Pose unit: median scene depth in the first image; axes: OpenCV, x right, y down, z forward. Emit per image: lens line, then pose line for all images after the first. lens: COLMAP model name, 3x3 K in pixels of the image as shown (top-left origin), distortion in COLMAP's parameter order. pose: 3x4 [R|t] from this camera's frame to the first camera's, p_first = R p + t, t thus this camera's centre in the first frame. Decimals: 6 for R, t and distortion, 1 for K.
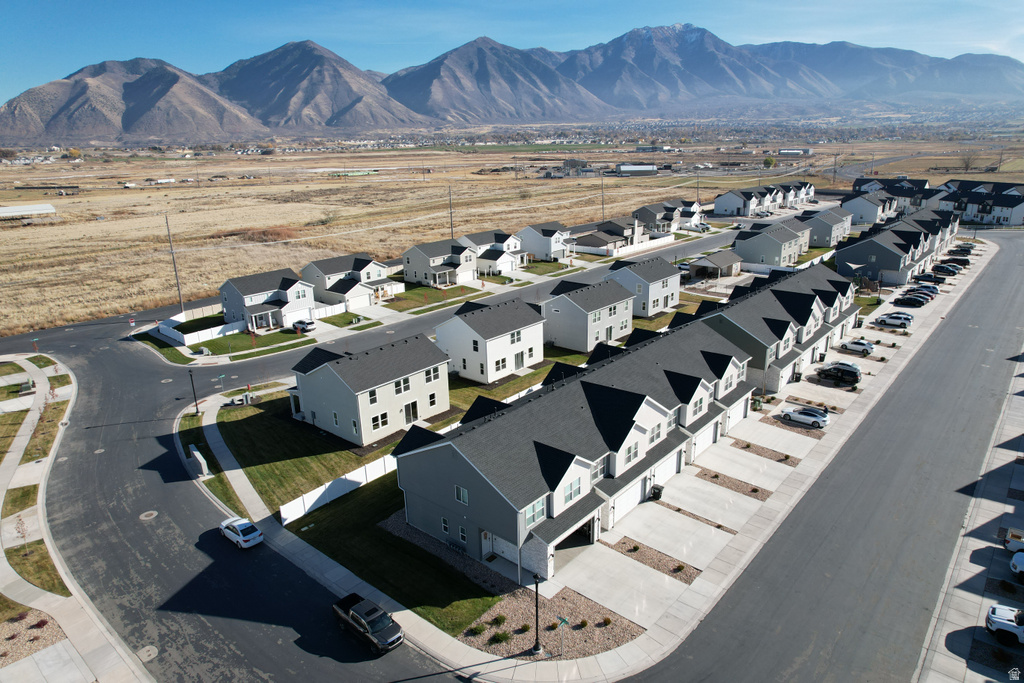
lens RADIAL K [[652.1, 0, 510.7], [0, 652.1, 343.8], [0, 0, 1]] dist [-0.073767, 0.060489]
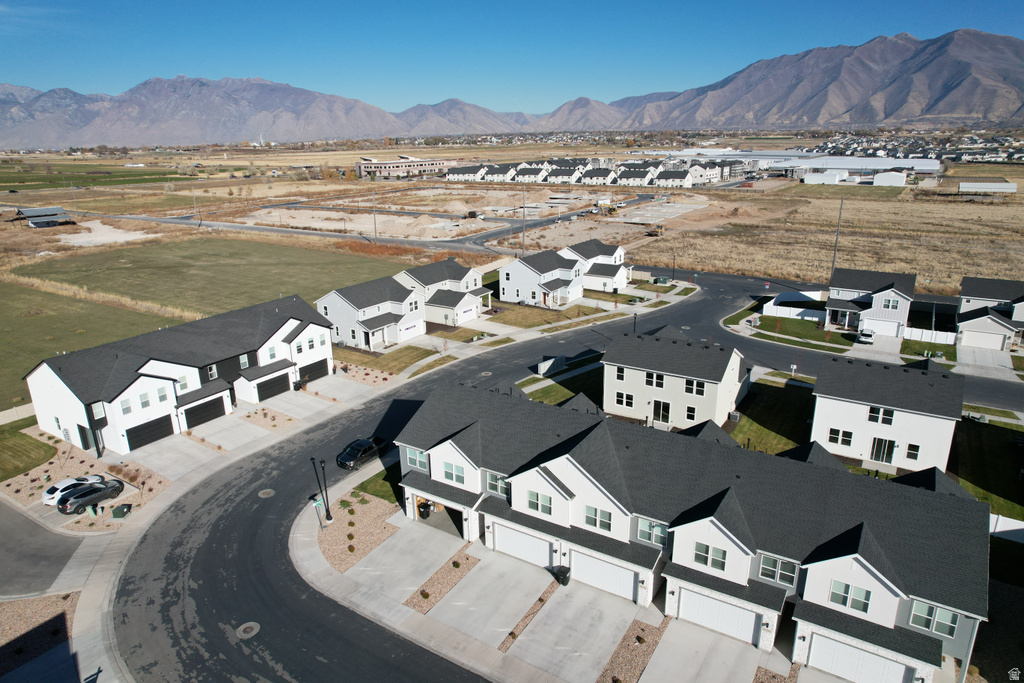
lens RADIAL K [[652.1, 0, 513.7], [0, 652.1, 343.3], [0, 0, 1]] dist [-0.073767, 0.060489]
pose [[0.148084, 0.320571, -0.935577, 0.430438], [-0.286253, 0.919407, 0.269722, -0.116555], [0.946642, 0.227870, 0.227914, 0.337705]]
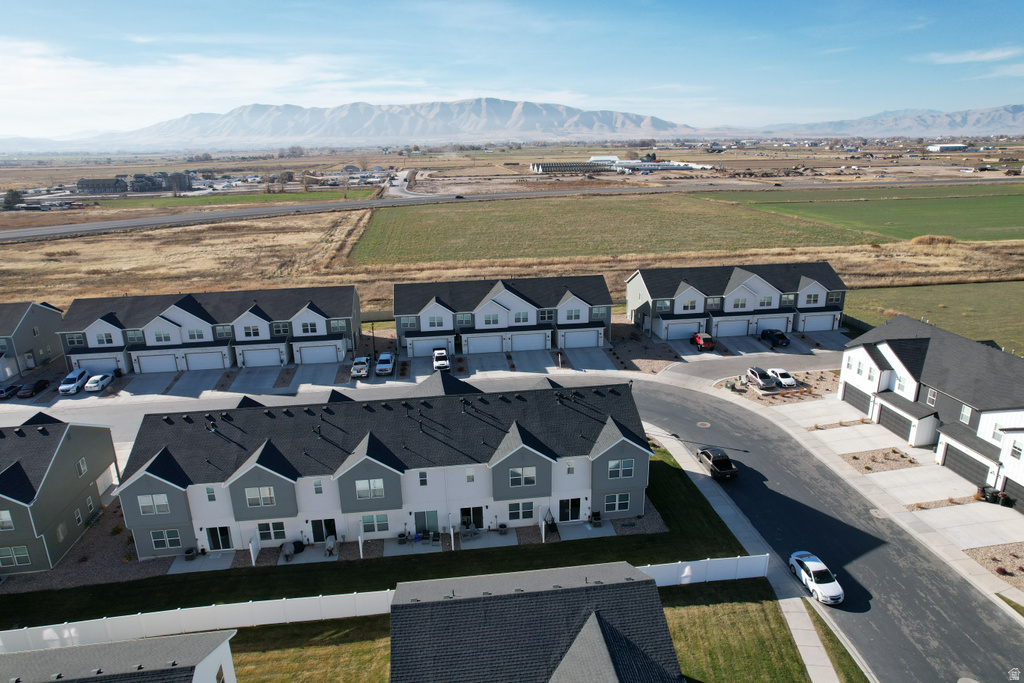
lens RADIAL K [[652.1, 0, 510.0], [0, 652.1, 347.2], [0, 0, 1]] dist [-0.073767, 0.060489]
pose [[-0.742842, -0.166395, 0.648459, -0.284706], [0.236767, 0.840721, 0.486959, -0.221580], [-0.626201, 0.515267, -0.585126, 0.733820]]
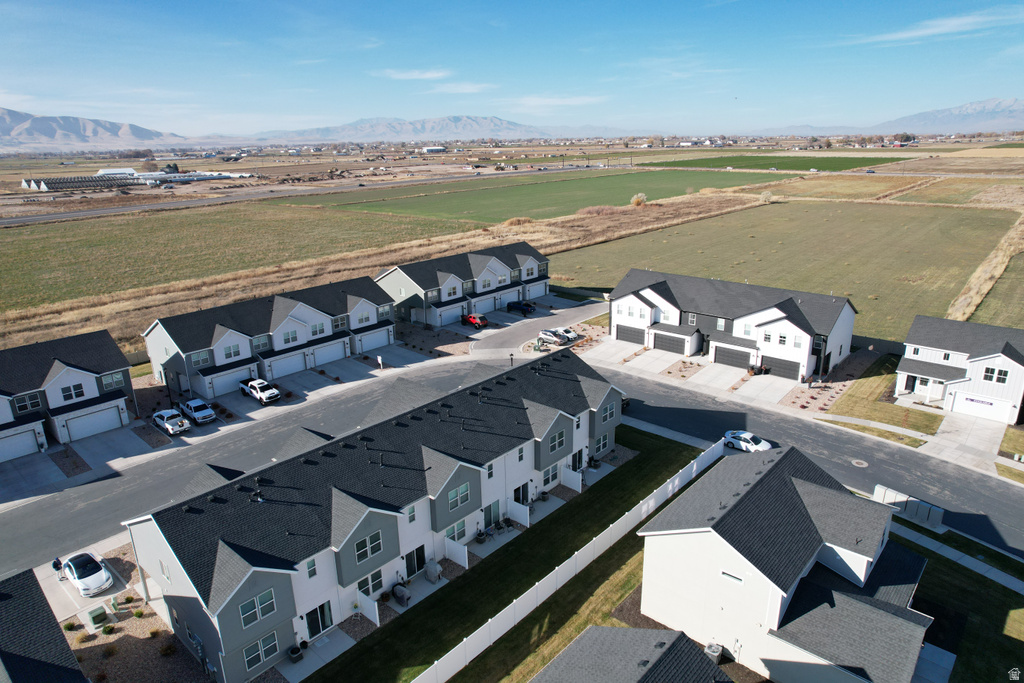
lens RADIAL K [[652.1, 0, 510.6], [0, 652.1, 350.5], [0, 0, 1]] dist [-0.073767, 0.060489]
pose [[-0.998925, 0.037664, 0.027006, -0.004130], [0.046345, 0.810962, 0.583261, -0.271021], [0.000068, 0.583886, -0.811836, 0.869404]]
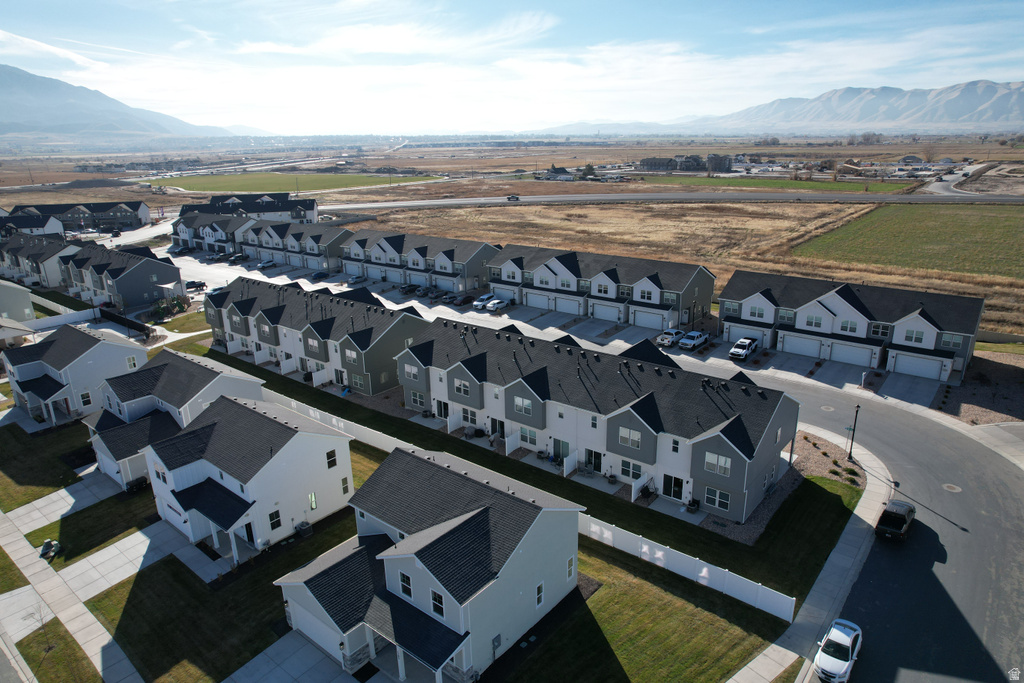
lens RADIAL K [[652.1, 0, 510.9], [0, 652.1, 342.3], [0, 0, 1]] dist [-0.073767, 0.060489]
pose [[-0.023408, -0.277385, 0.960474, -0.463699], [0.321112, 0.907743, 0.269982, -0.156922], [-0.946752, 0.314739, 0.067823, 0.546927]]
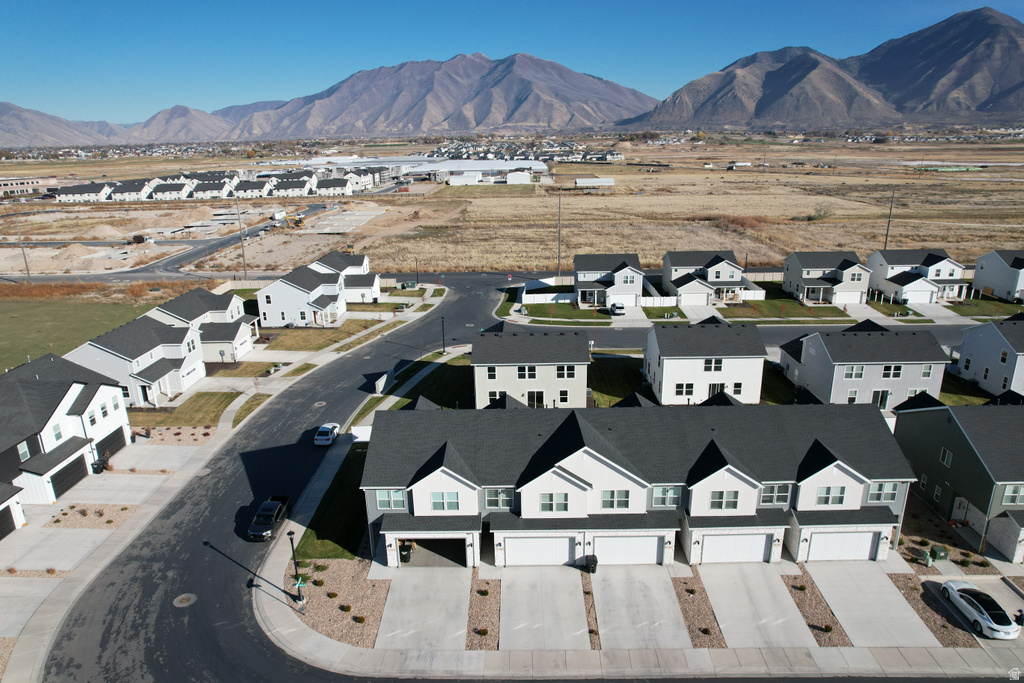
lens RADIAL K [[652.1, 0, 511.5], [0, 652.1, 343.7], [0, 0, 1]] dist [-0.073767, 0.060489]
pose [[0.645936, 0.241391, -0.724221, 0.340305], [-0.226741, 0.966543, 0.119929, -0.059988], [0.728941, 0.086745, 0.679059, 0.163154]]
